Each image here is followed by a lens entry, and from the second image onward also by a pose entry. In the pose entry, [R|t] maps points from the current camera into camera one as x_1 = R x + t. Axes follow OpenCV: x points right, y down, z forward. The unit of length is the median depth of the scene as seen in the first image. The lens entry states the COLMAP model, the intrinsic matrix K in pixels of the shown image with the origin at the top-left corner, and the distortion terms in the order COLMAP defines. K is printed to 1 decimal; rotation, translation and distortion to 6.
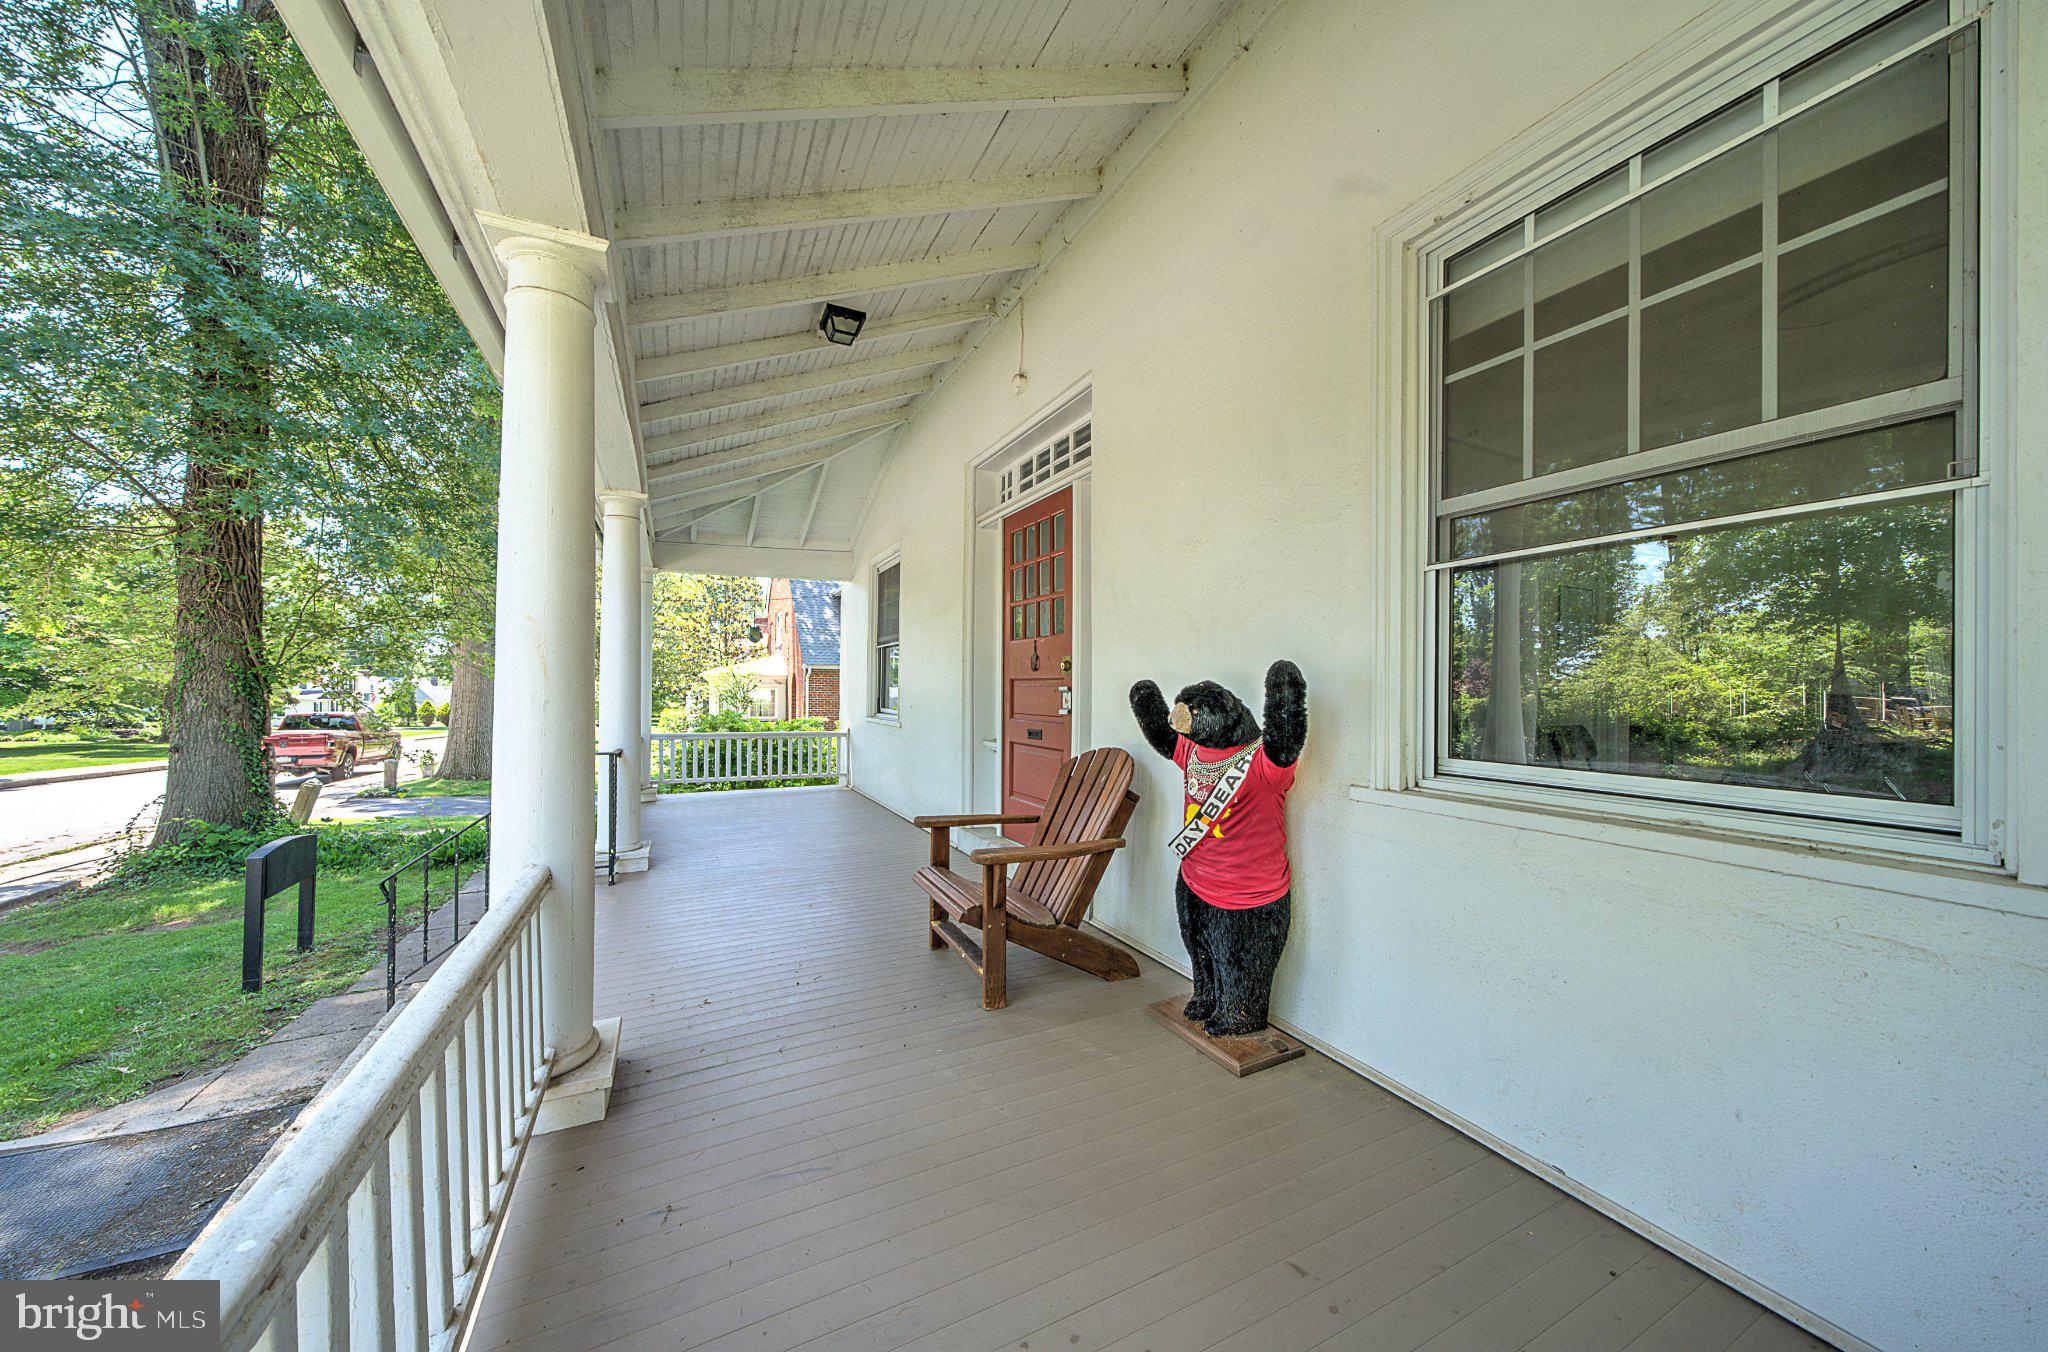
lens RADIAL K [[695.8, 0, 1032.1], [0, 695.8, 688.2], [0, 0, 1]] dist [0.000861, 0.000035]
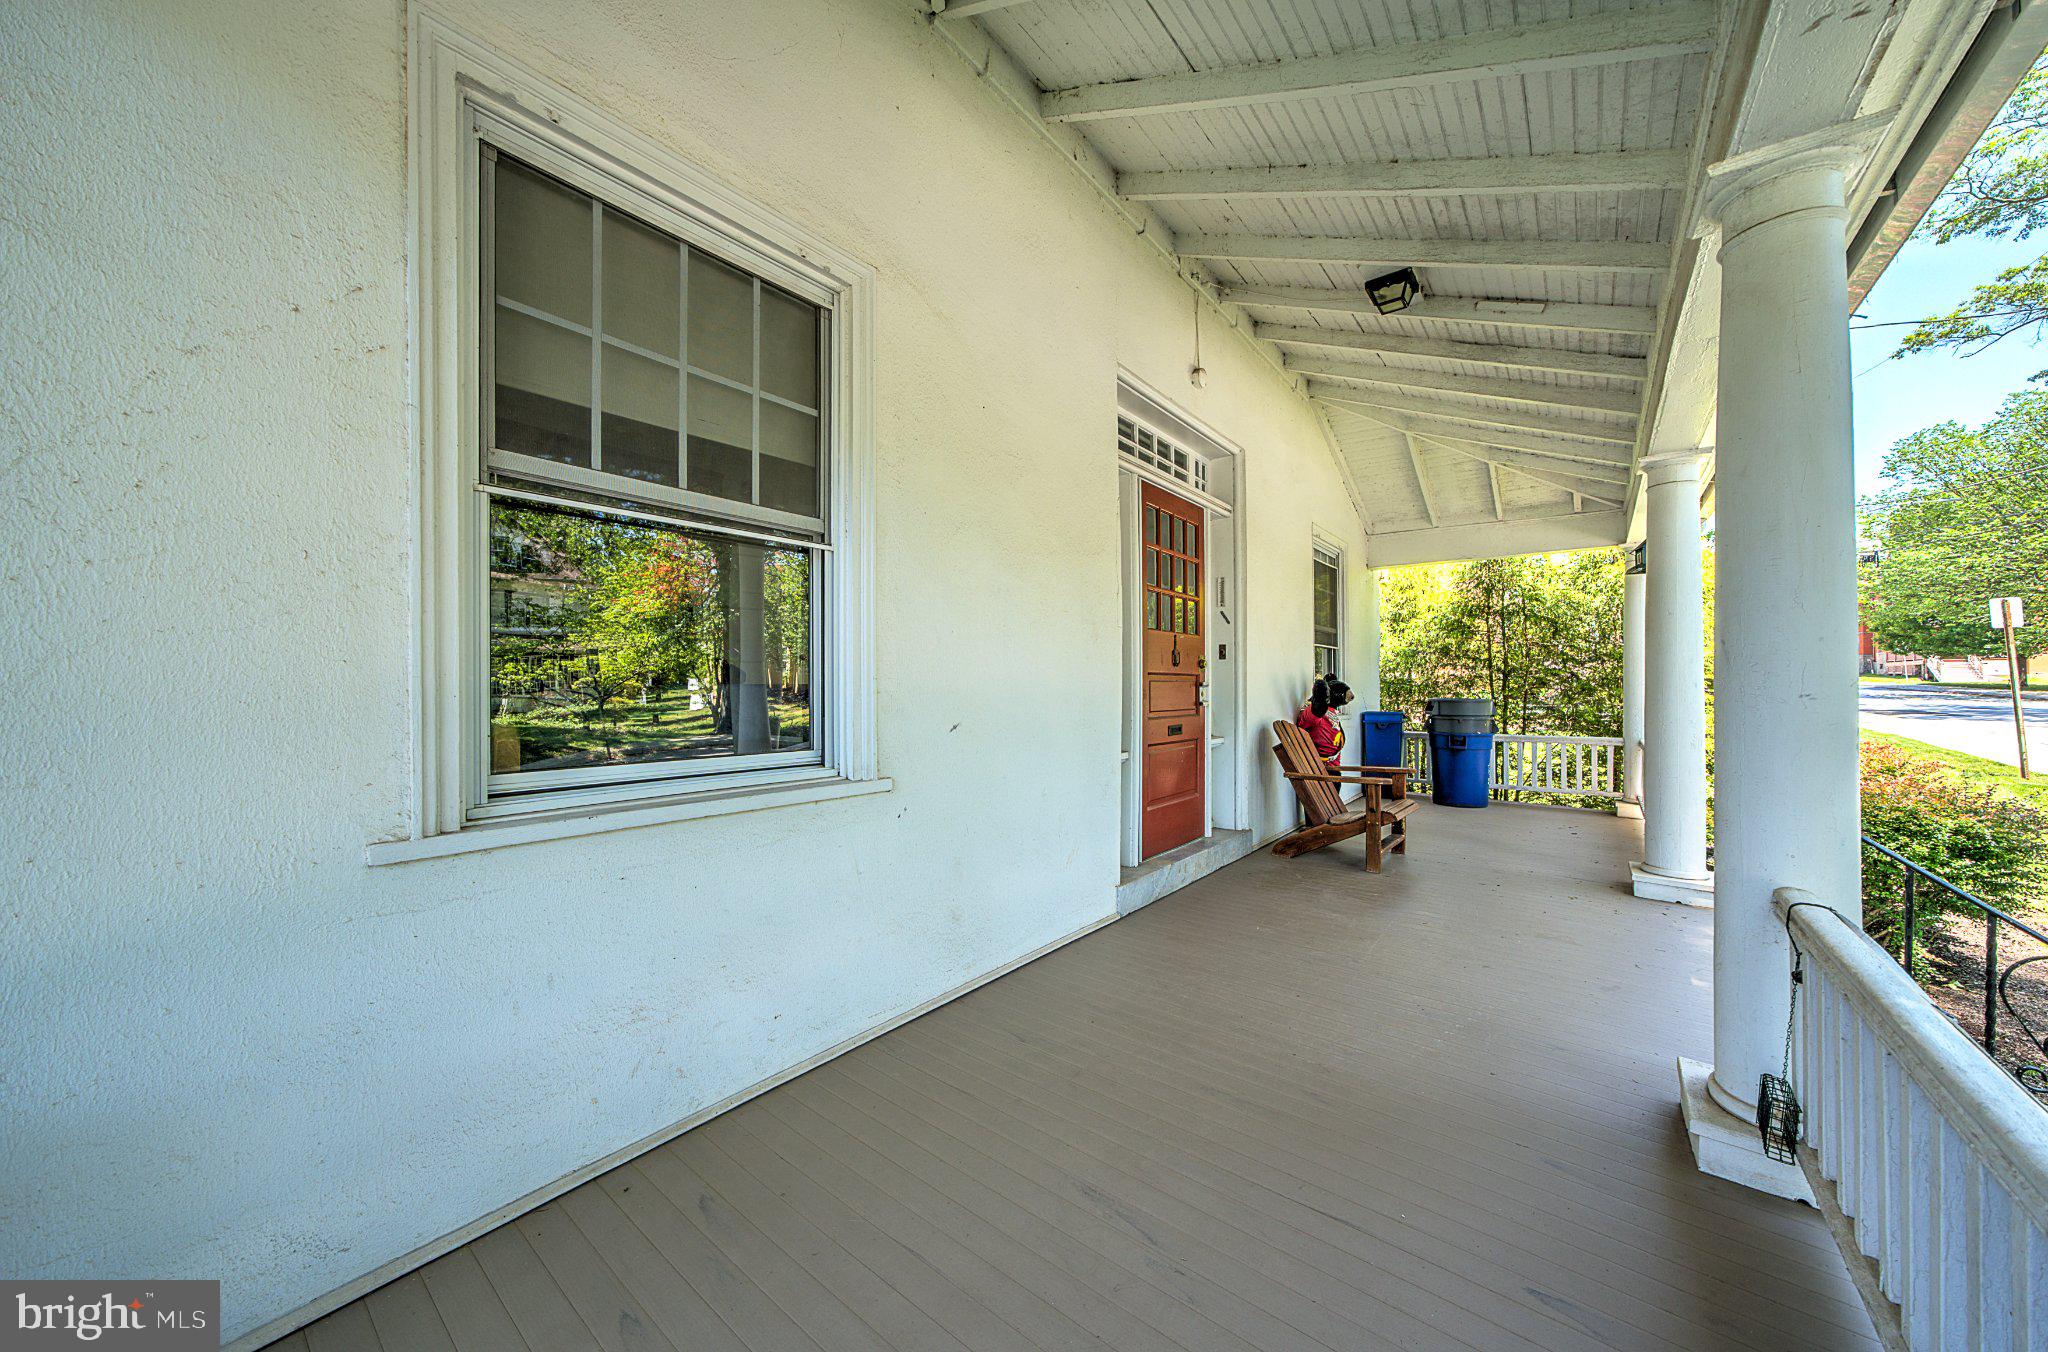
lens RADIAL K [[695.8, 0, 1029.9], [0, 695.8, 674.8], [0, 0, 1]] dist [0.000861, 0.000035]
pose [[-0.413474, -0.001053, 0.910515, -0.759044], [-0.001503, 0.999999, 0.000474, -0.011869], [-0.910515, -0.001173, -0.413475, 1.492499]]
